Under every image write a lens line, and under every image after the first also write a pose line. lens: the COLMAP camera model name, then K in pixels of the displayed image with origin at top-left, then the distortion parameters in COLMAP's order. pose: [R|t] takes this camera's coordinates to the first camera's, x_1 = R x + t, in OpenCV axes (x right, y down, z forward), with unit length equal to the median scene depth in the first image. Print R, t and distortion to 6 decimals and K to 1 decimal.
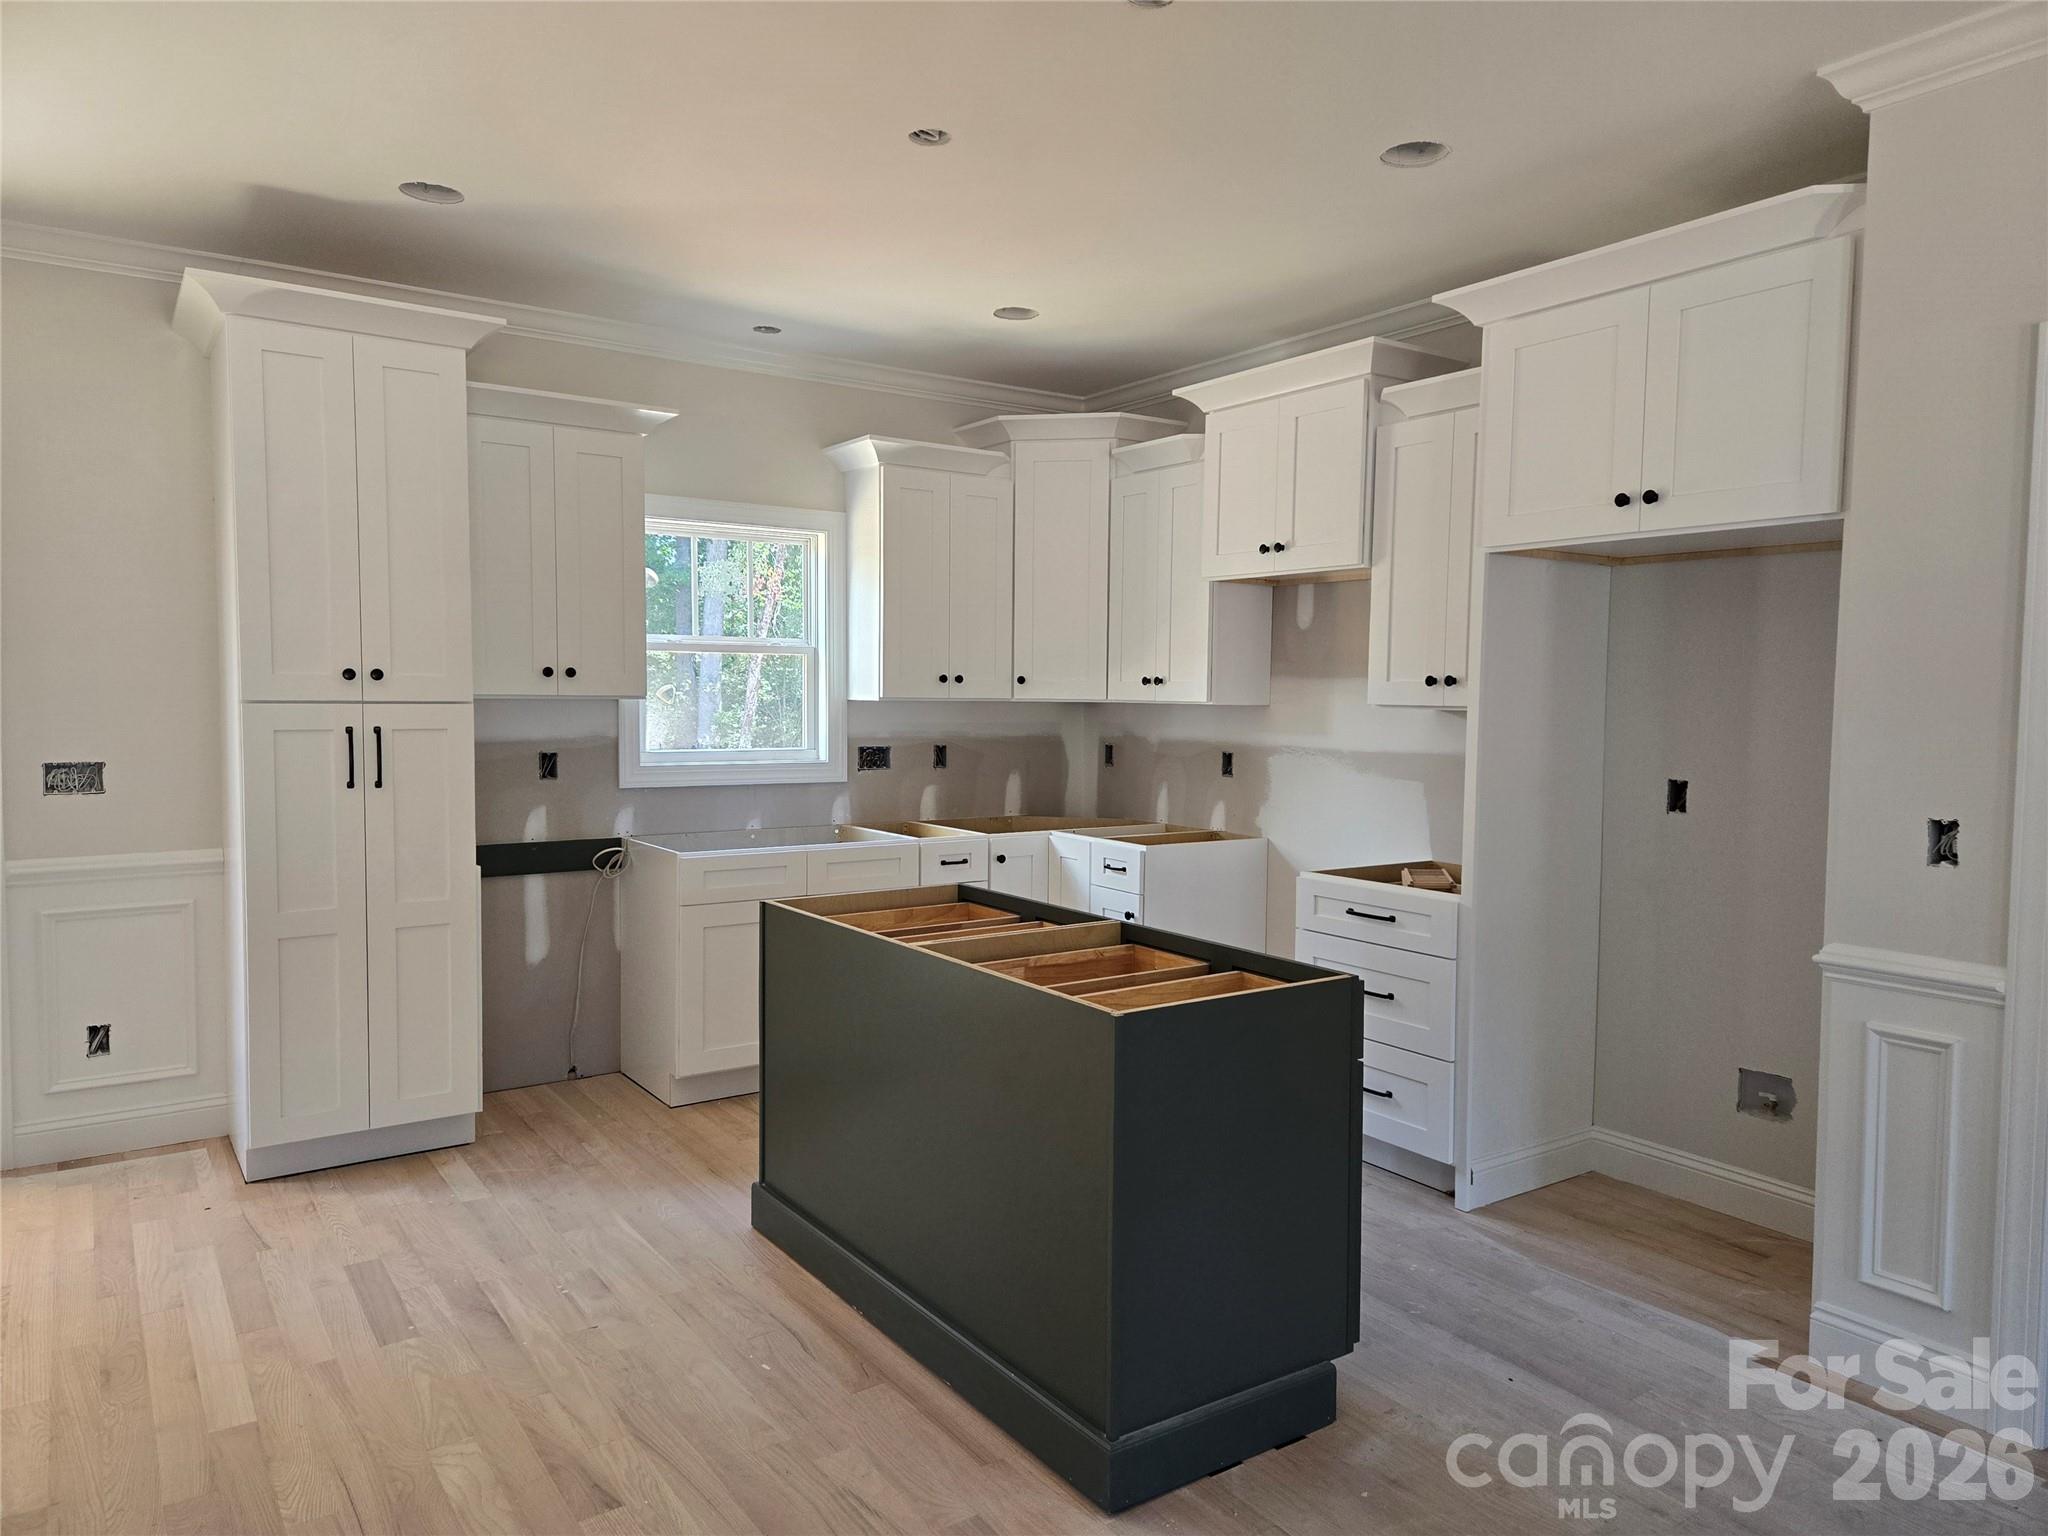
lens RADIAL K [[1369.7, 0, 1040.5], [0, 1369.7, 767.0], [0, 0, 1]] dist [0.100184, -0.086658]
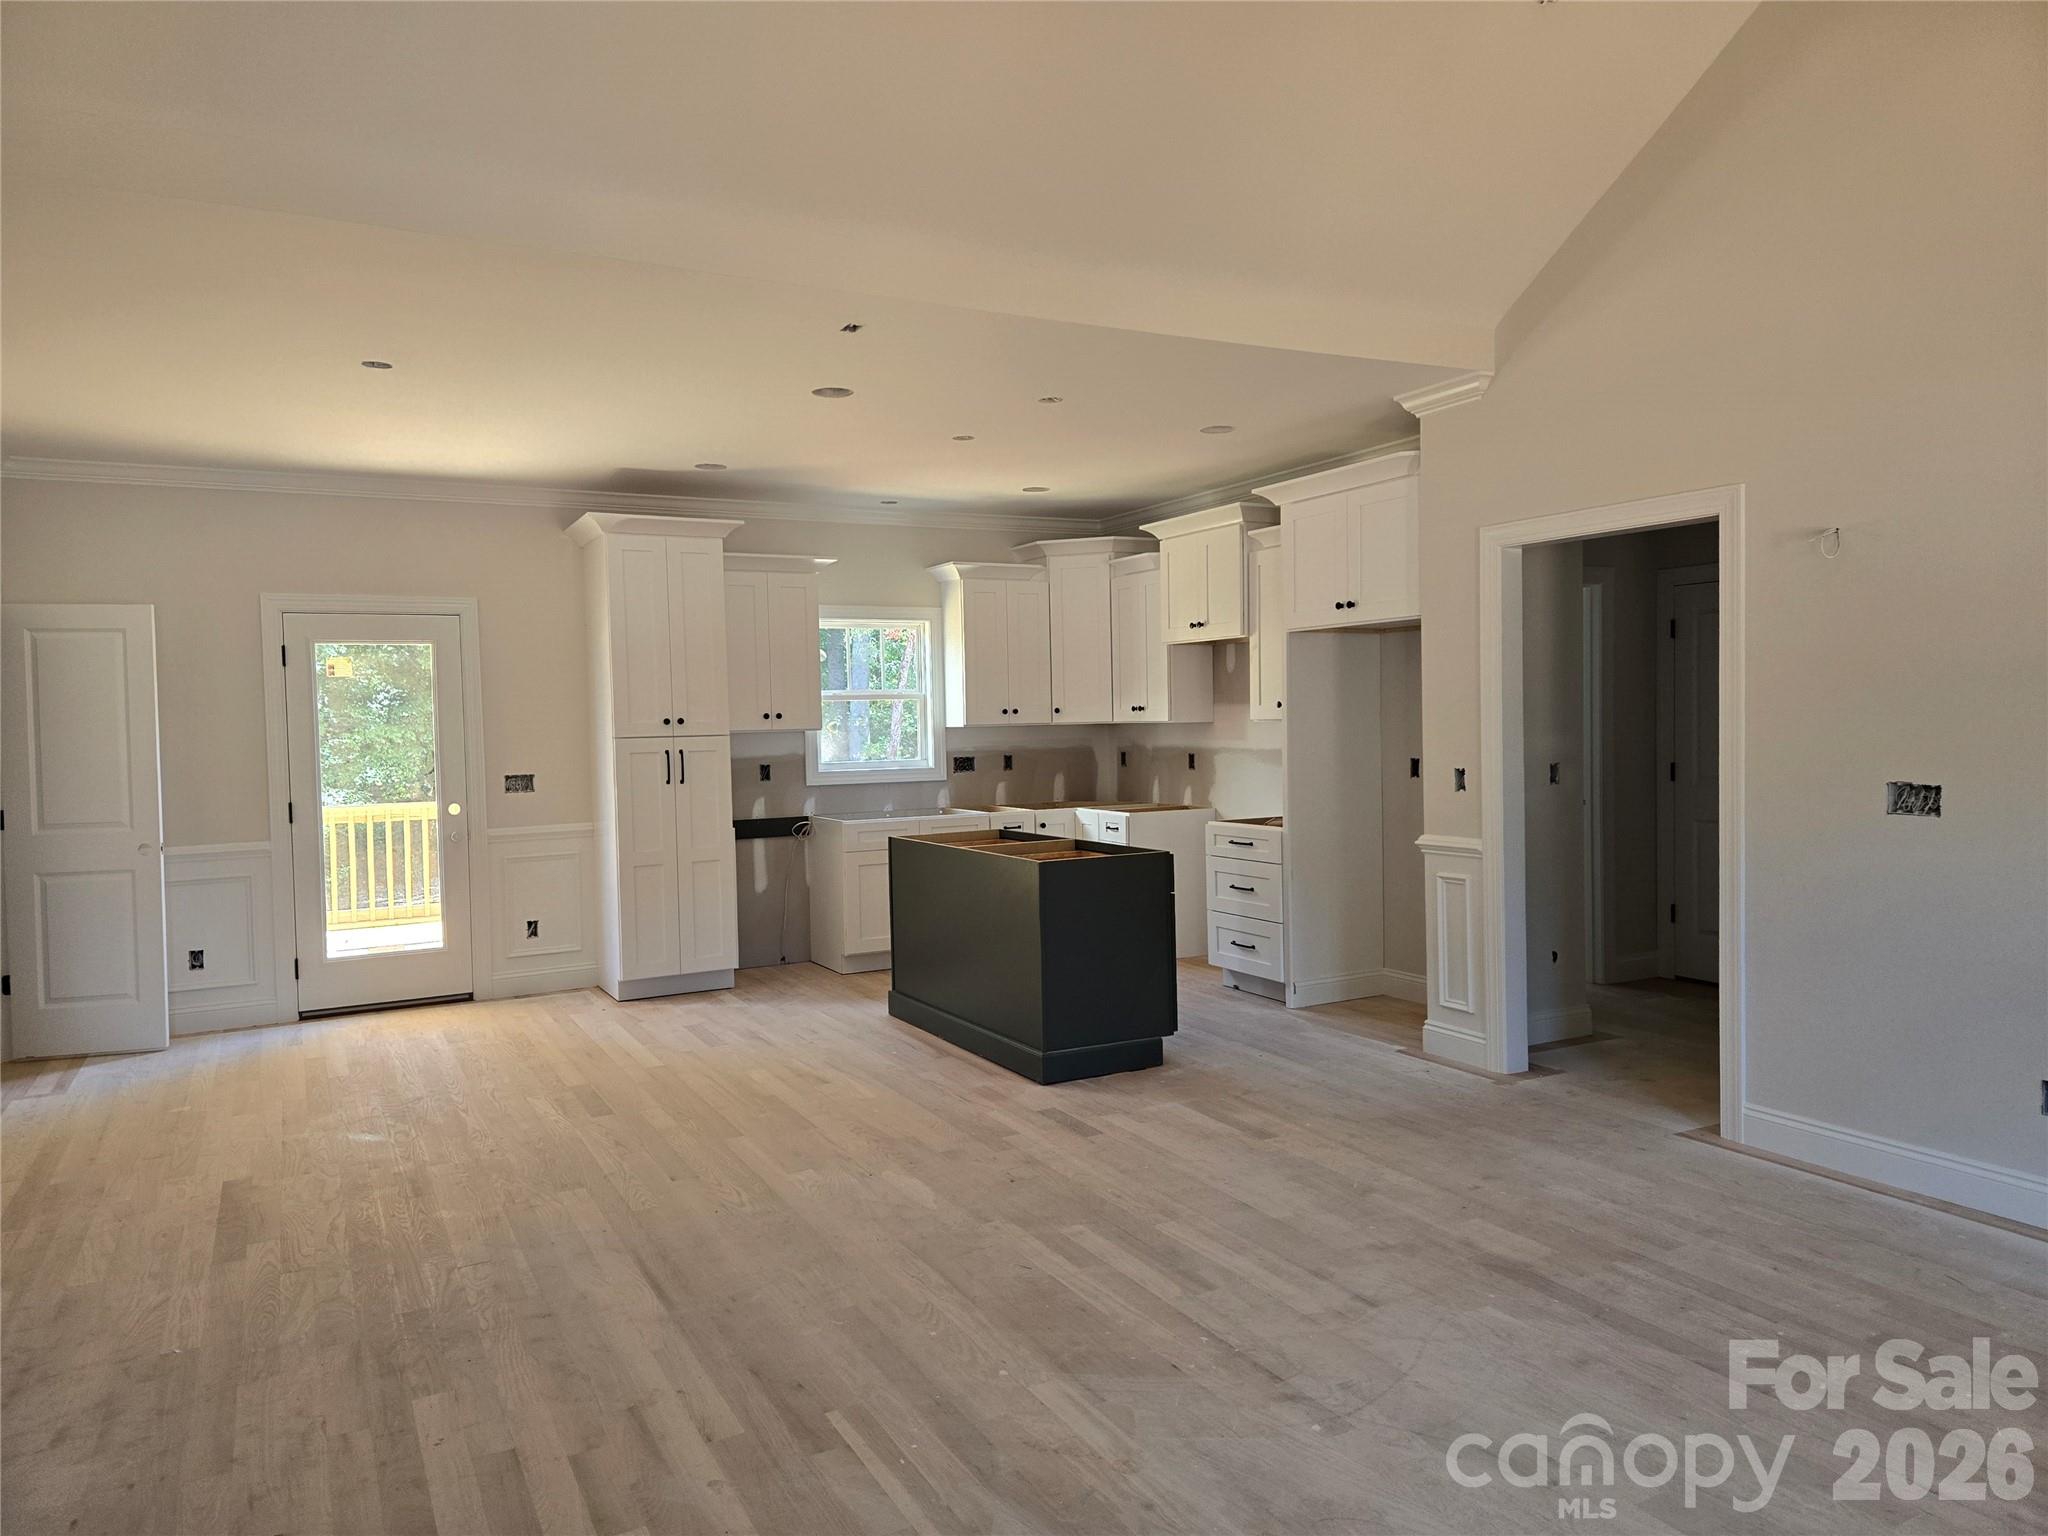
lens RADIAL K [[1369.7, 0, 1040.5], [0, 1369.7, 767.0], [0, 0, 1]] dist [0.100184, -0.086658]
pose [[0.993952, -0.028294, -0.106109, 0.143645], [0.026274, 0.999447, -0.020387, 0.033883], [0.106627, 0.017476, 0.994145, -0.587694]]
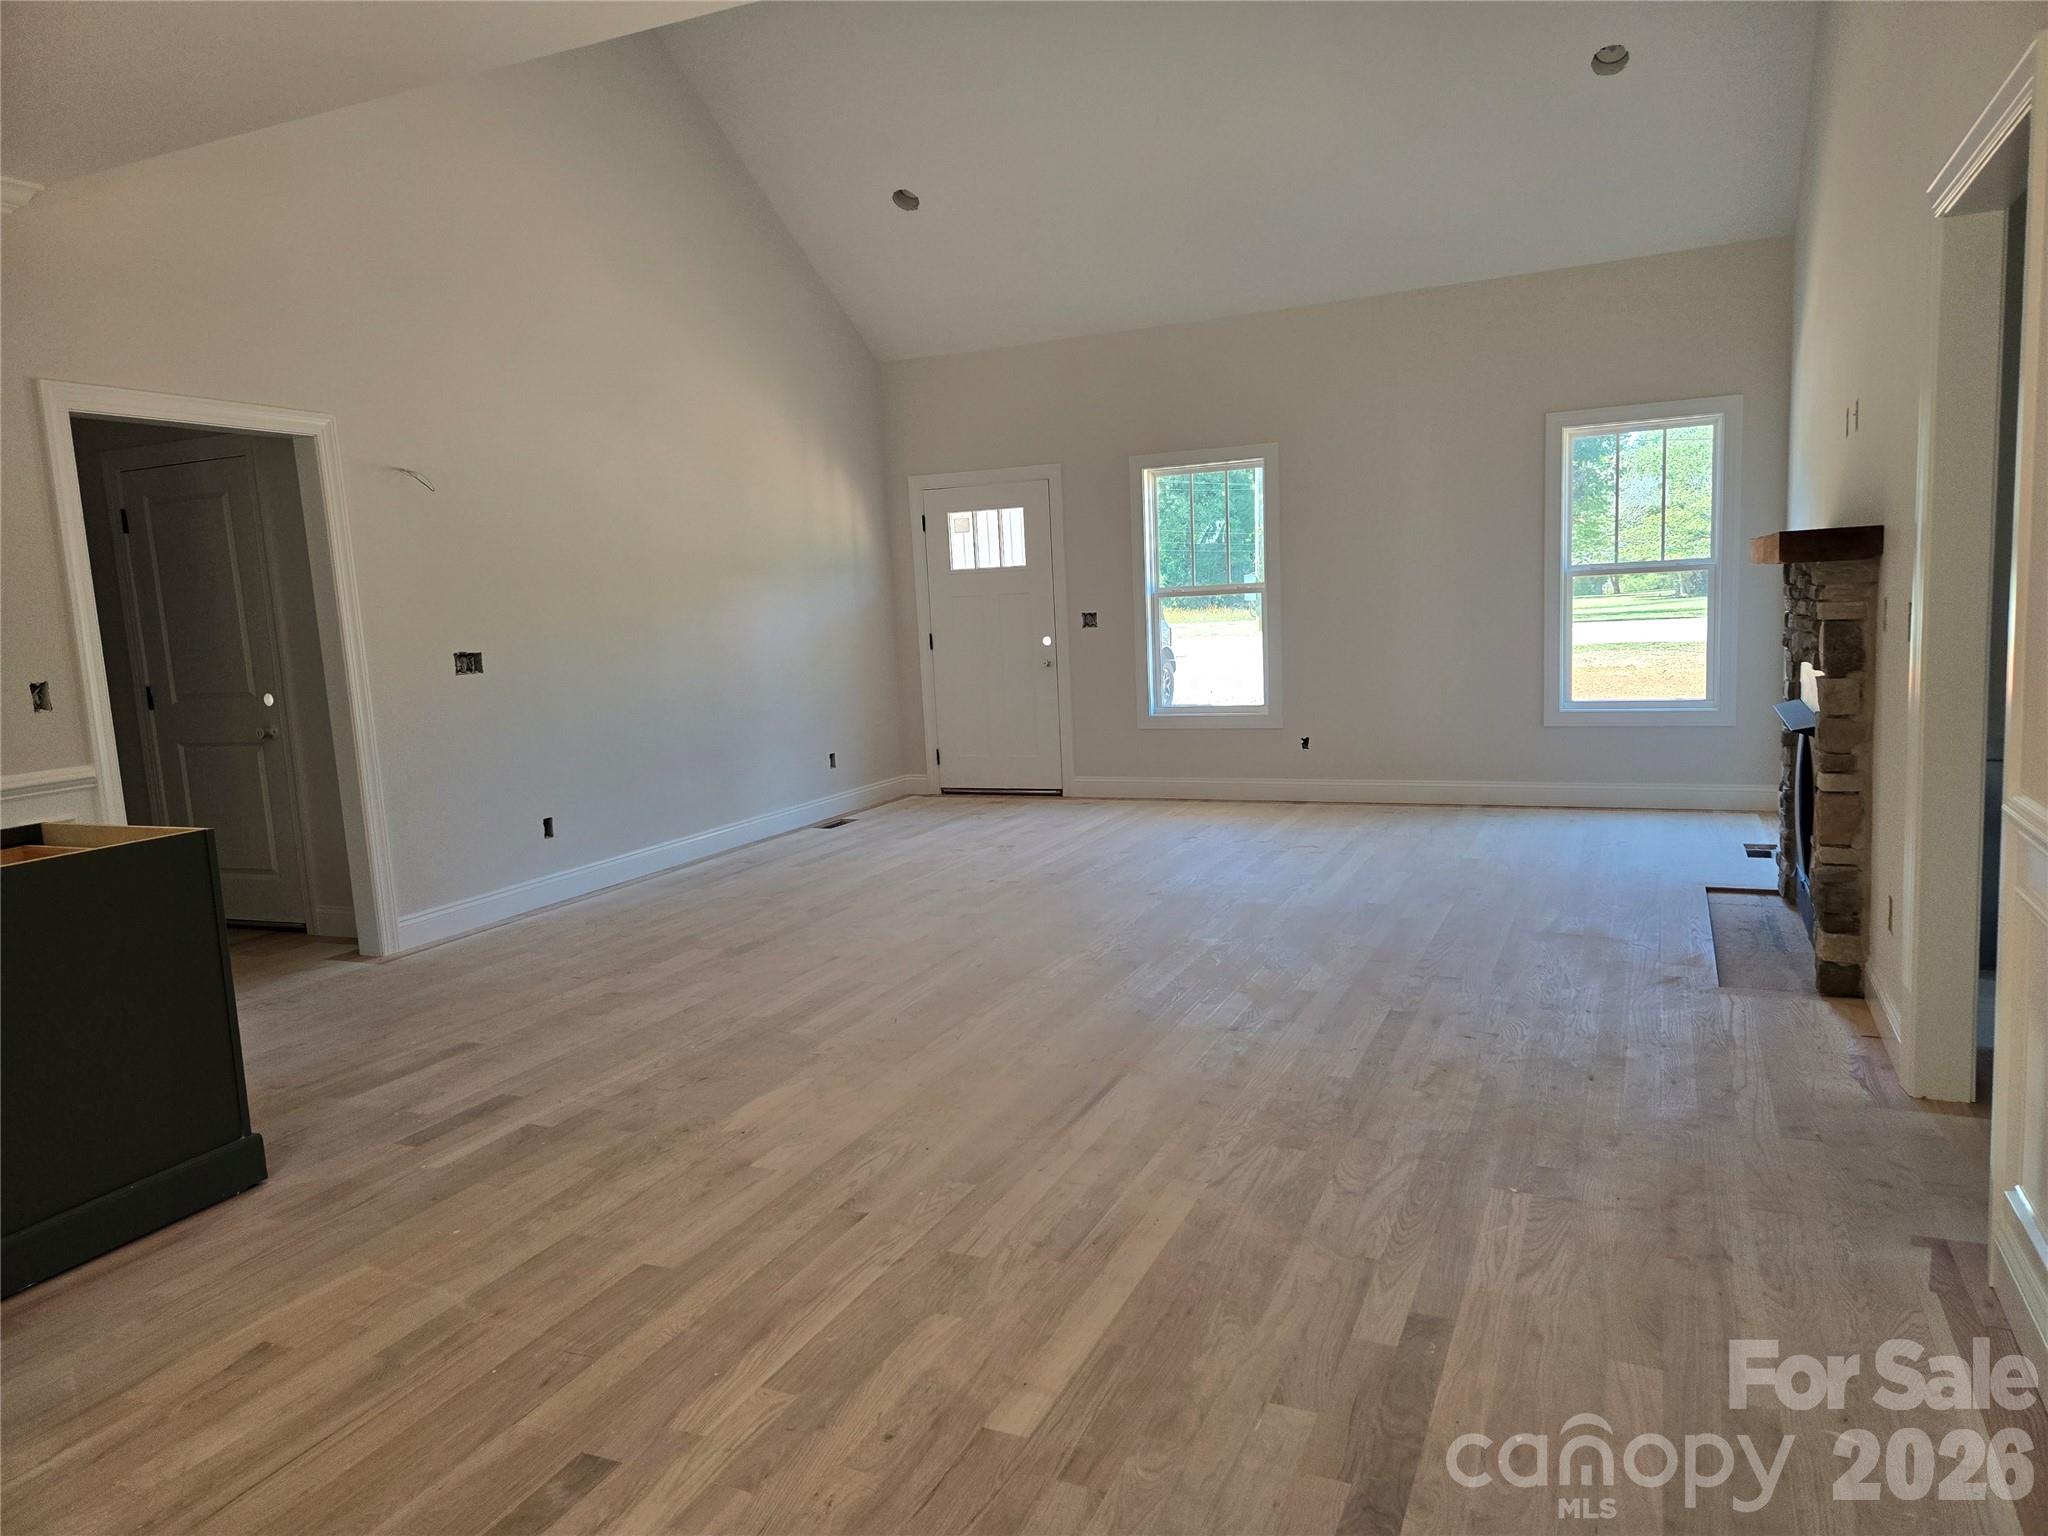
lens RADIAL K [[1359.7, 0, 1024.0], [0, 1359.7, 768.0], [0, 0, 1]] dist [0.036365, 0.000335]
pose [[-0.511046, -0.092599, 0.854551, -0.712473], [0.095092, 0.981987, 0.163276, -0.009513], [-0.854277, 0.164703, -0.493036, 0.467334]]
